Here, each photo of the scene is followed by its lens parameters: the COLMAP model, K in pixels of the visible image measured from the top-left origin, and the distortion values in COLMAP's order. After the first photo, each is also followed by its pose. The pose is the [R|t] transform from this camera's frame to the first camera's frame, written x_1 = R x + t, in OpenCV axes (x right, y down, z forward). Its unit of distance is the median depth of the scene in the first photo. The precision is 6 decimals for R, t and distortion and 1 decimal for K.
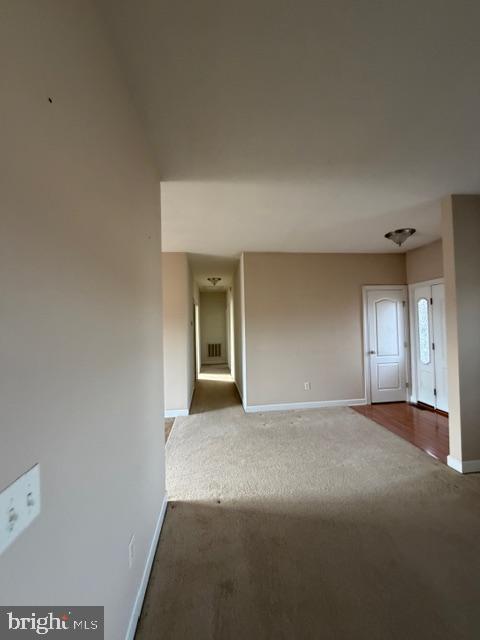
lens RADIAL K [[257.9, 0, 240.0], [0, 257.9, 320.0], [0, 0, 1]] dist [-0.008242, -0.000353]
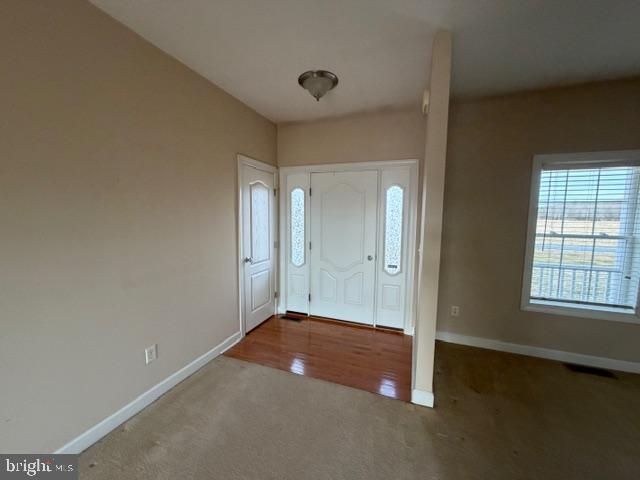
lens RADIAL K [[257.9, 0, 320.0], [0, 257.9, 240.0], [0, 0, 1]] dist [-0.008242, -0.000353]
pose [[0.451295, -0.055387, 0.890654, 0.005408], [-0.041749, 0.995669, 0.083072, 0.010612], [-0.891397, -0.074674, 0.447028, 0.537612]]
